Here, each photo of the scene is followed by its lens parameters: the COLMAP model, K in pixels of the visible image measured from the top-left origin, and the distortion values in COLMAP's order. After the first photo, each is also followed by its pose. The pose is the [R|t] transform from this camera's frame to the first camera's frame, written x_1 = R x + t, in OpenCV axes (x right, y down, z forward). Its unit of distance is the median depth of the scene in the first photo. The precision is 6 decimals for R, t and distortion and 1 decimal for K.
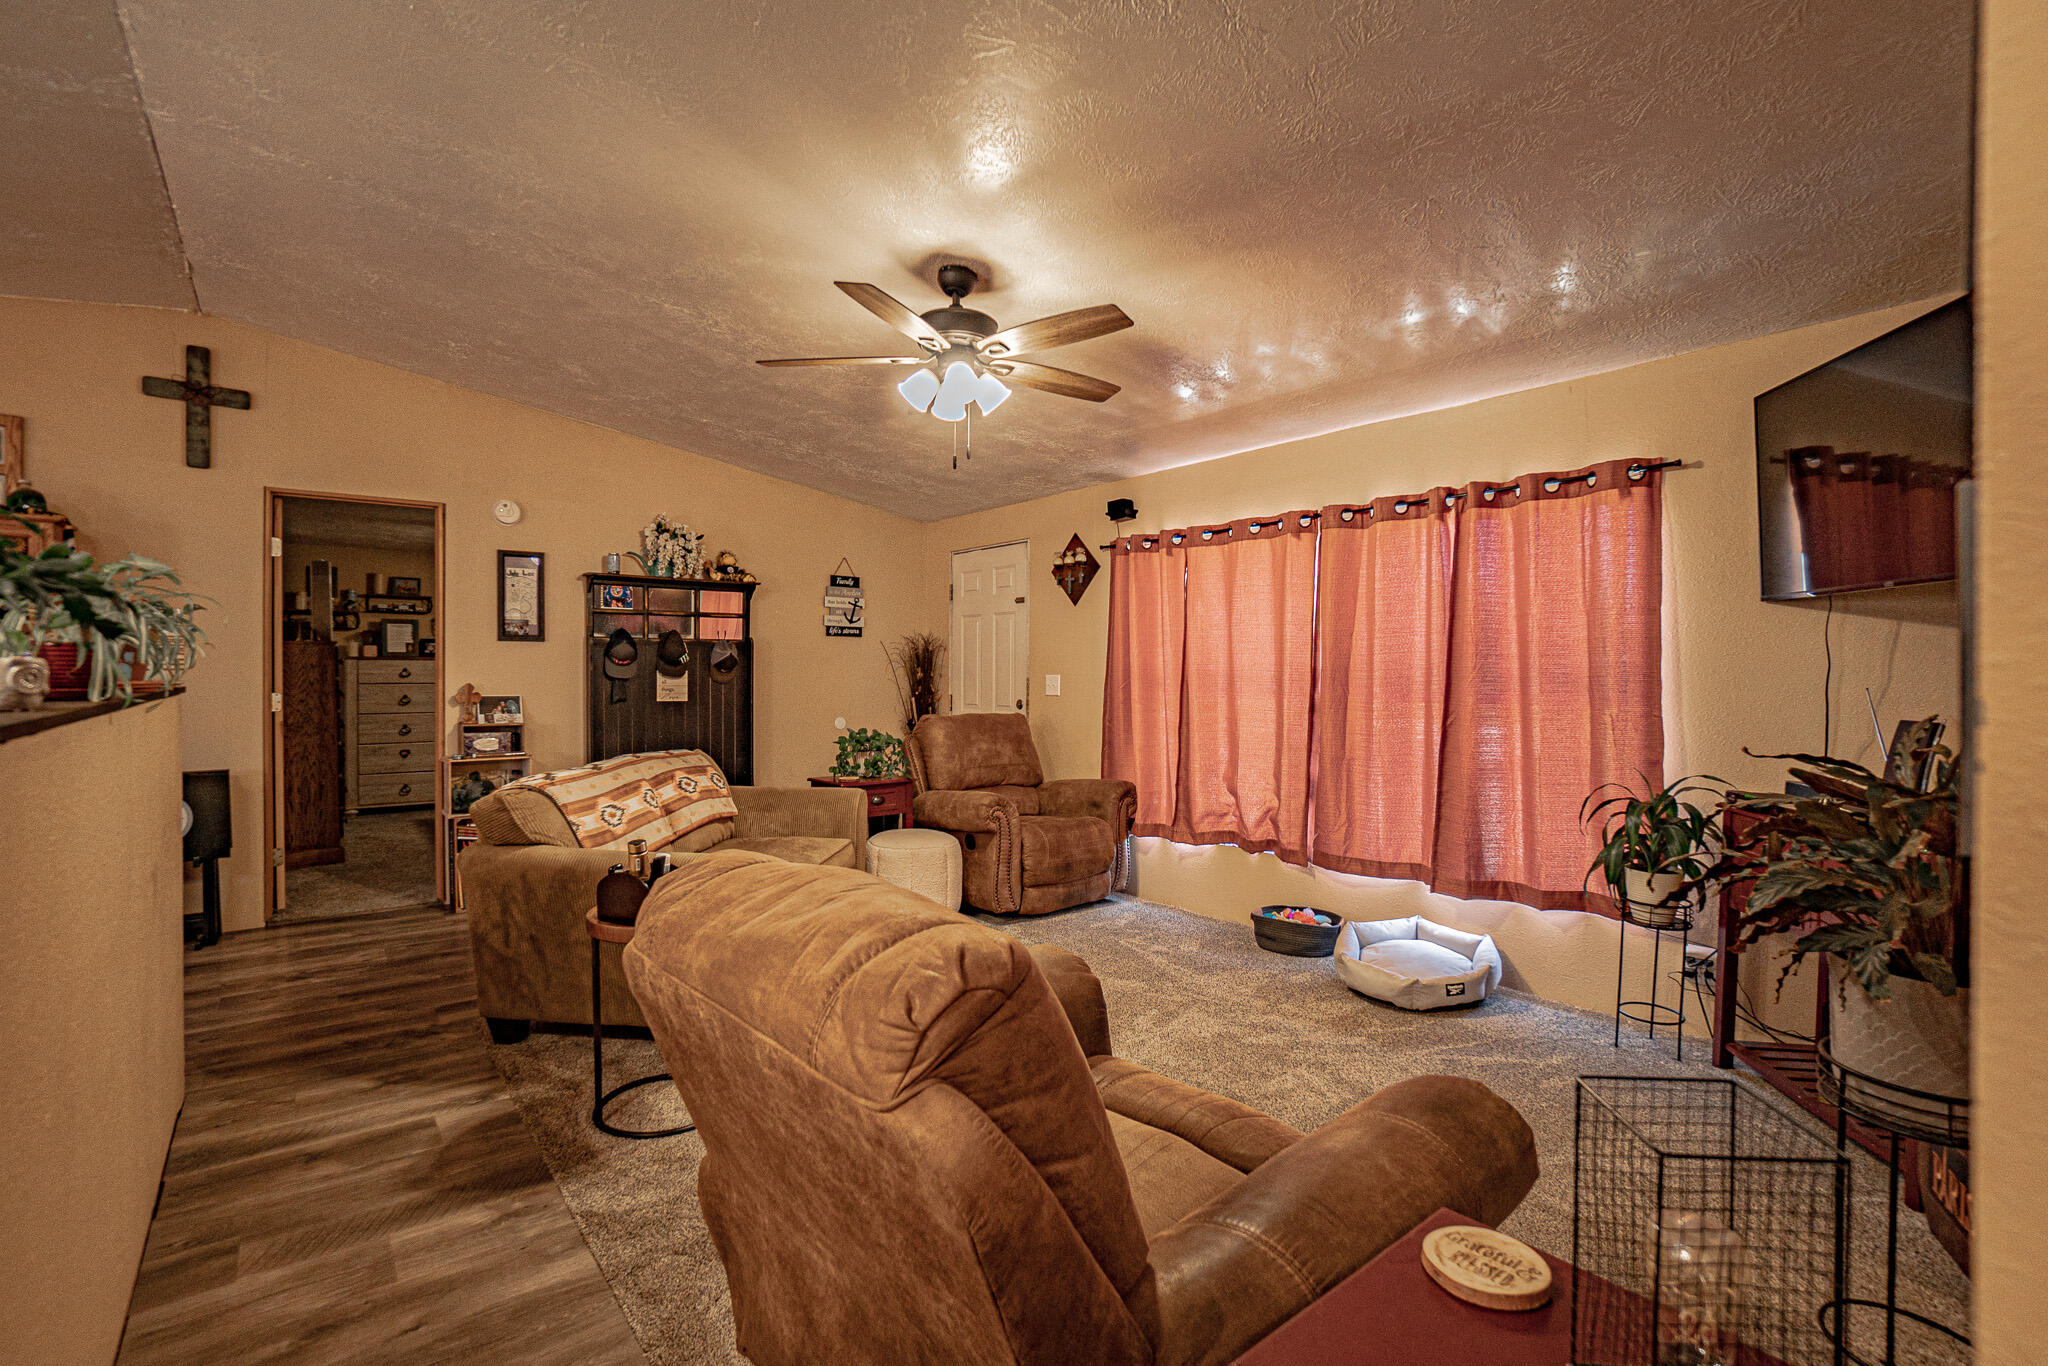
lens RADIAL K [[913.9, 0, 1024.0], [0, 913.9, 683.0], [0, 0, 1]] dist [-0.024387, 0.000593]
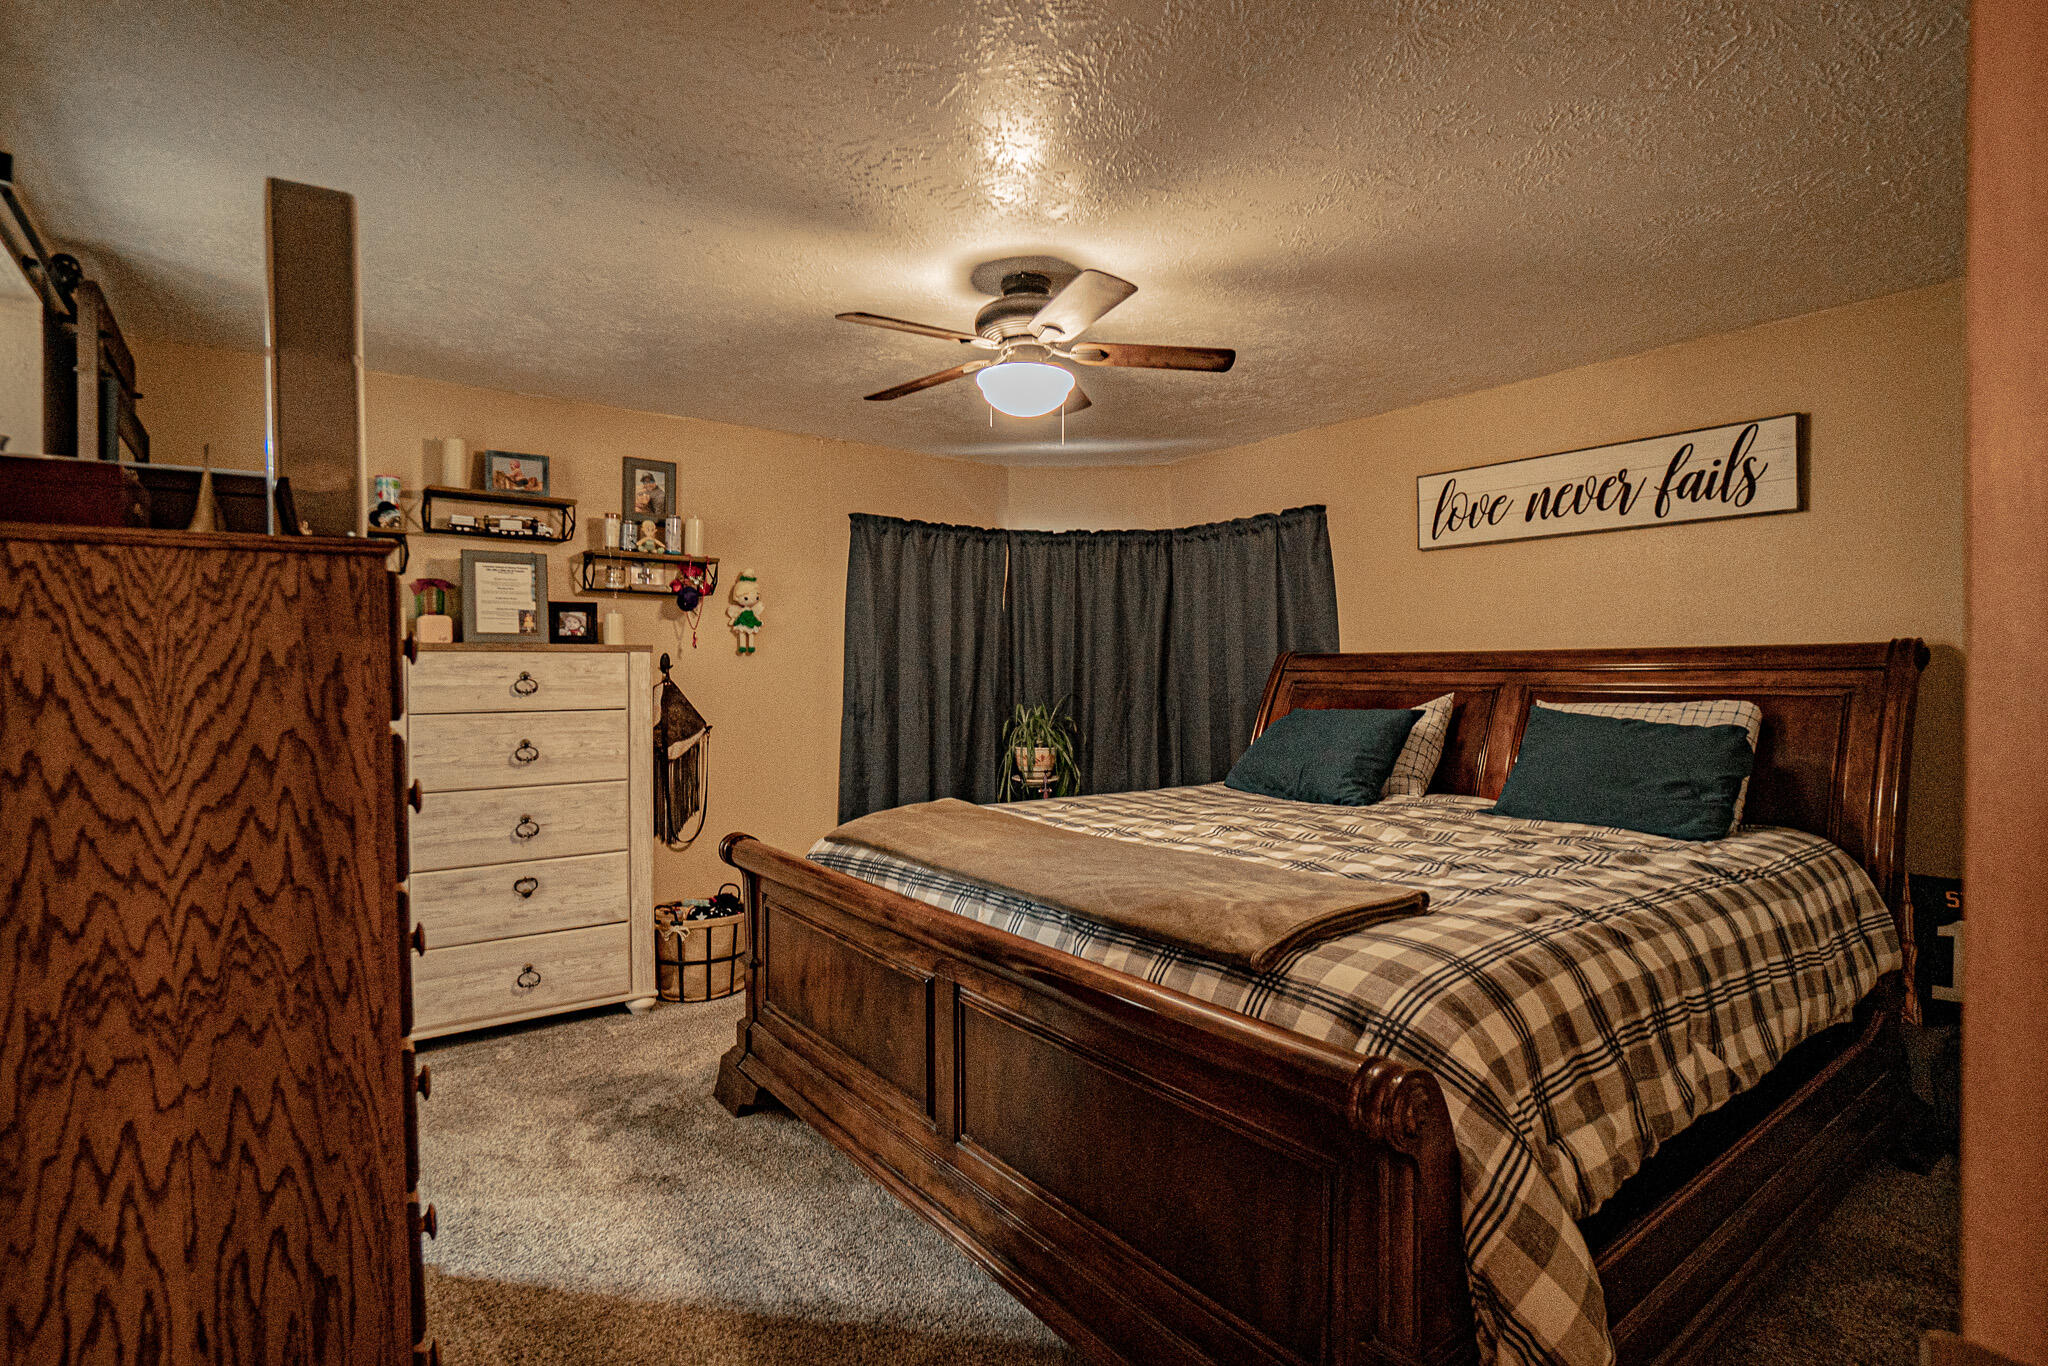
lens RADIAL K [[994.7, 0, 1024.0], [0, 994.7, 683.0], [0, 0, 1]] dist [-0.021090, 0.000307]
pose [[0.999144, -0.003091, -0.041254, -0.438616], [0.003079, 0.999995, -0.000367, -0.010063], [0.041255, 0.000240, 0.999149, 0.562660]]
